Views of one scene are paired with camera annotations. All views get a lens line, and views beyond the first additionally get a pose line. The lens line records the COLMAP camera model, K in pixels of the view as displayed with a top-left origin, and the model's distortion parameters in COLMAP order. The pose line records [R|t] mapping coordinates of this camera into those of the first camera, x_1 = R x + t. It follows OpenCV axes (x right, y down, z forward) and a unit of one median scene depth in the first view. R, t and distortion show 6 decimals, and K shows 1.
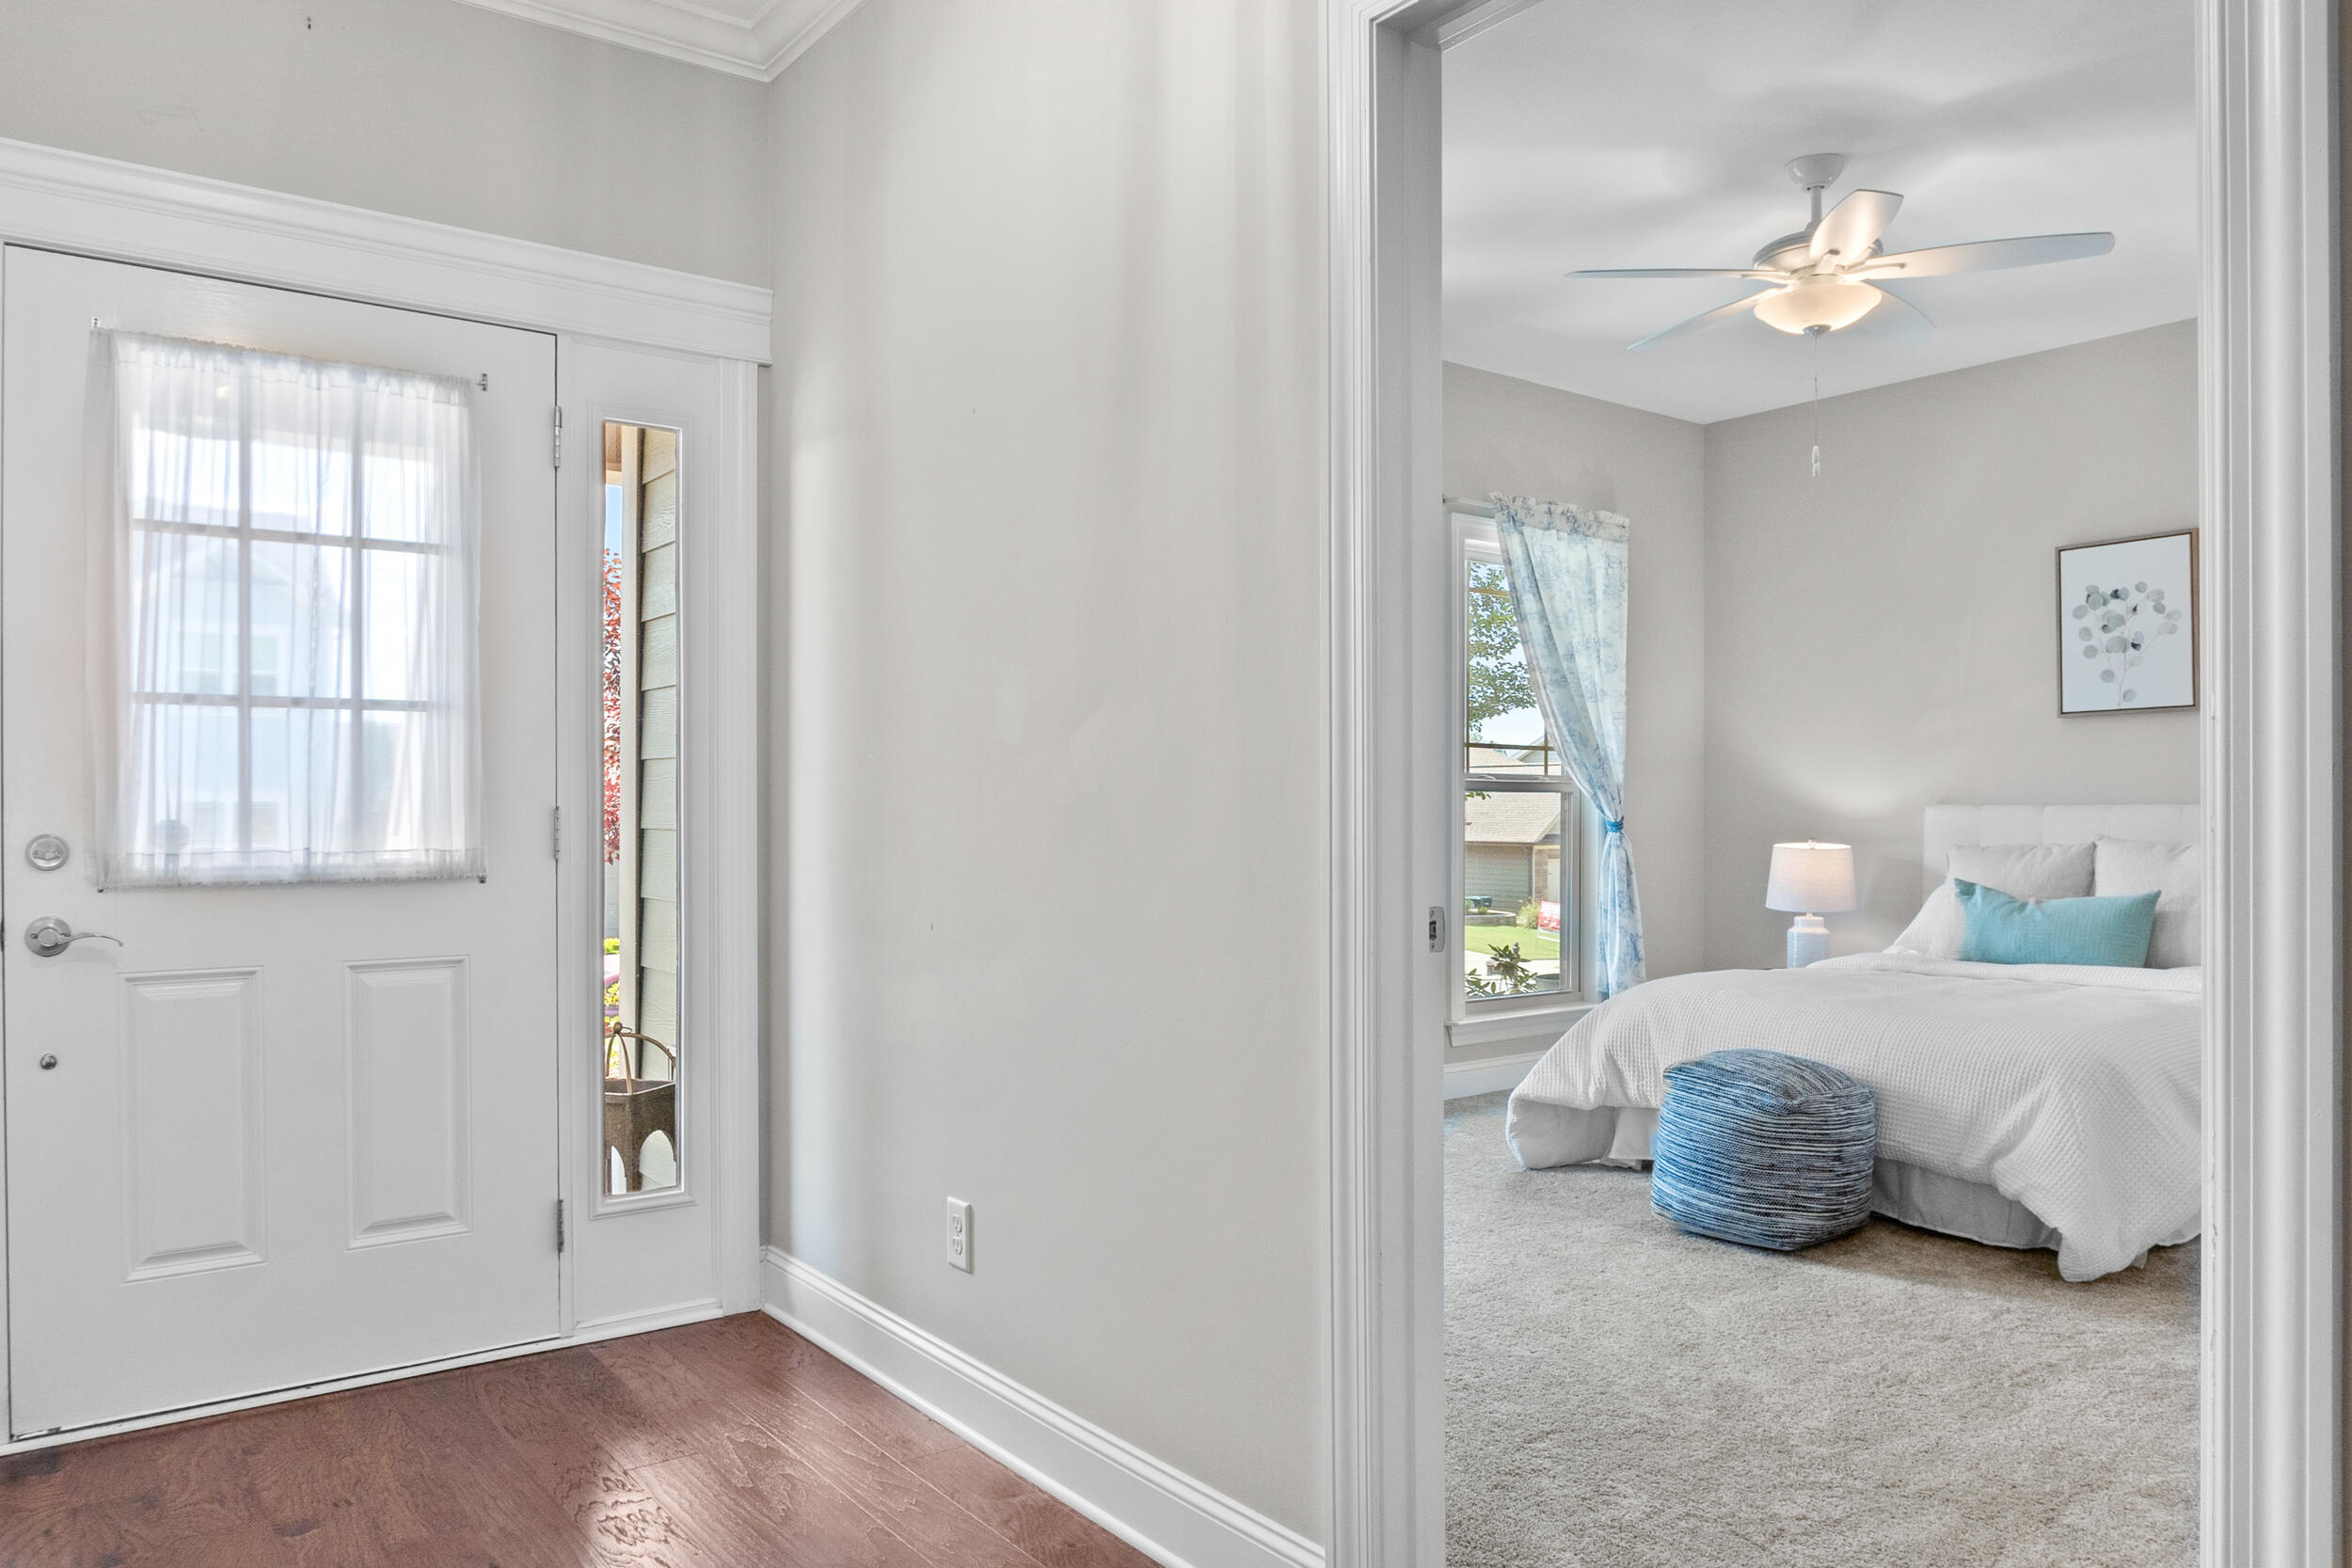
lens RADIAL K [[1599.6, 0, 1168.7], [0, 1599.6, 797.9], [0, 0, 1]] dist [-0.017413, -0.003879]
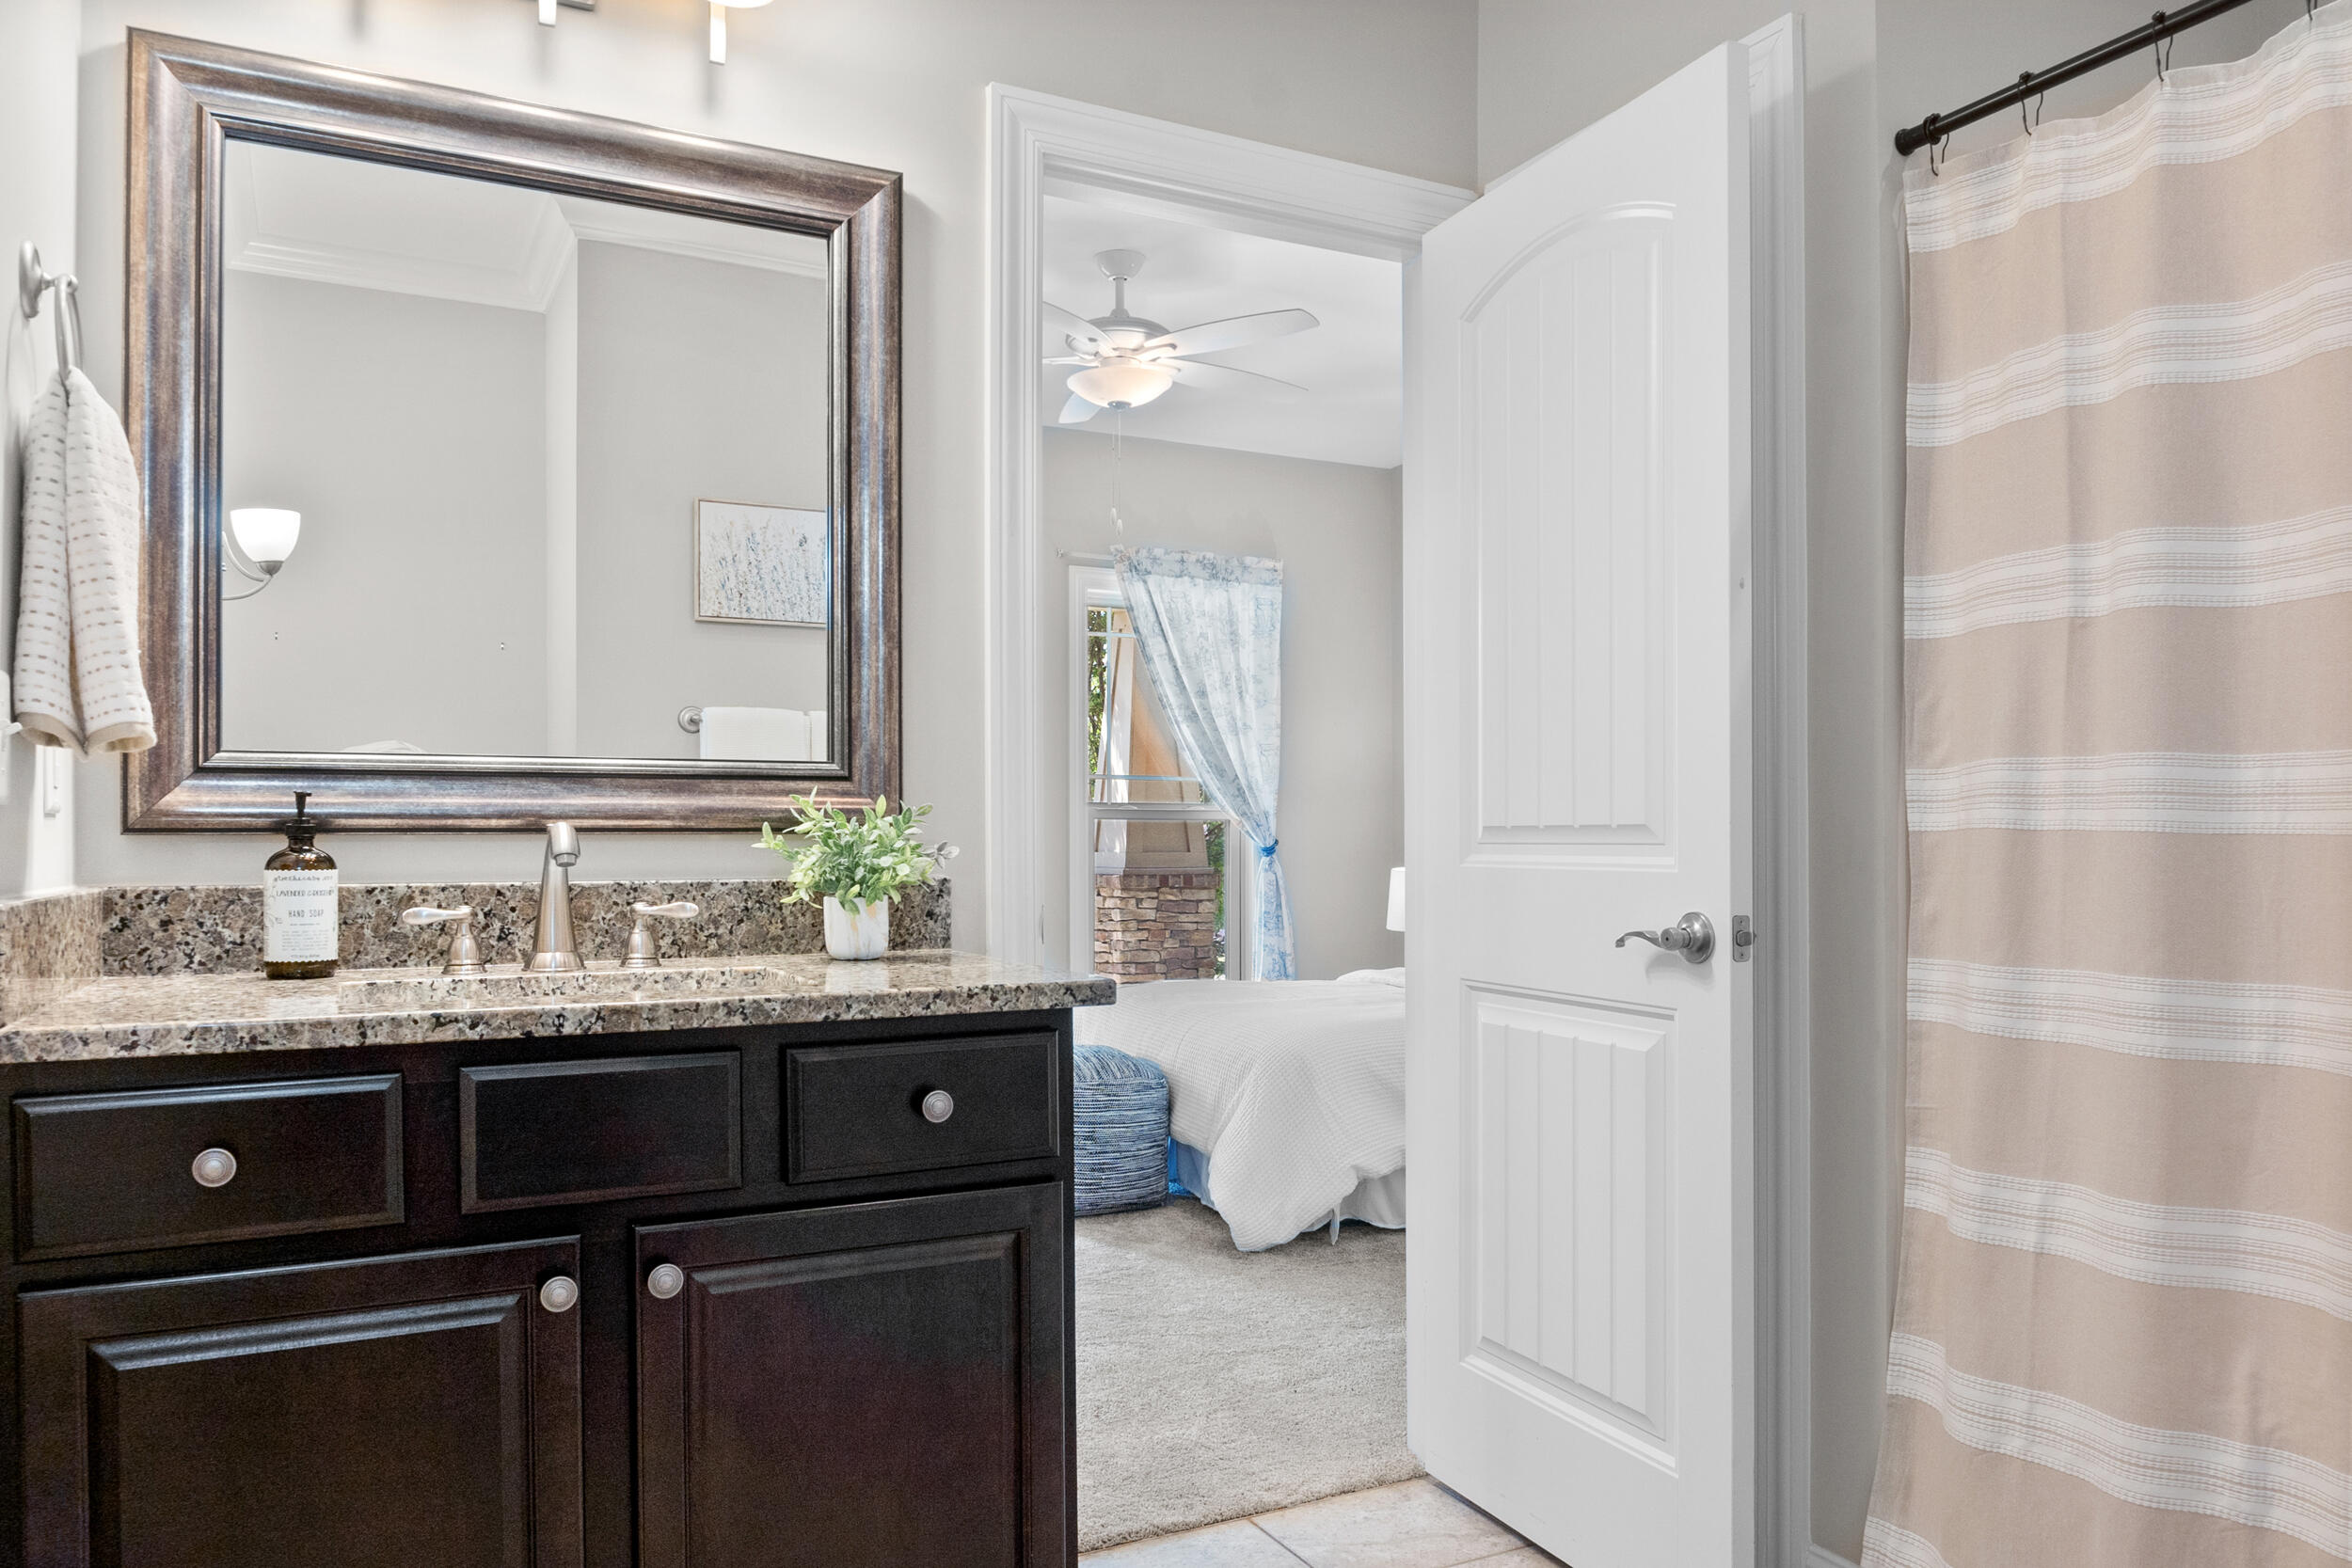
lens RADIAL K [[1599.6, 0, 1162.5], [0, 1599.6, 838.6], [0, 0, 1]] dist [-0.017413, -0.003879]
pose [[0.986343, -0.002740, -0.164679, 0.625003], [0.003543, 0.999983, 0.004582, 0.006775], [0.164663, -0.005103, 0.986337, -0.110665]]
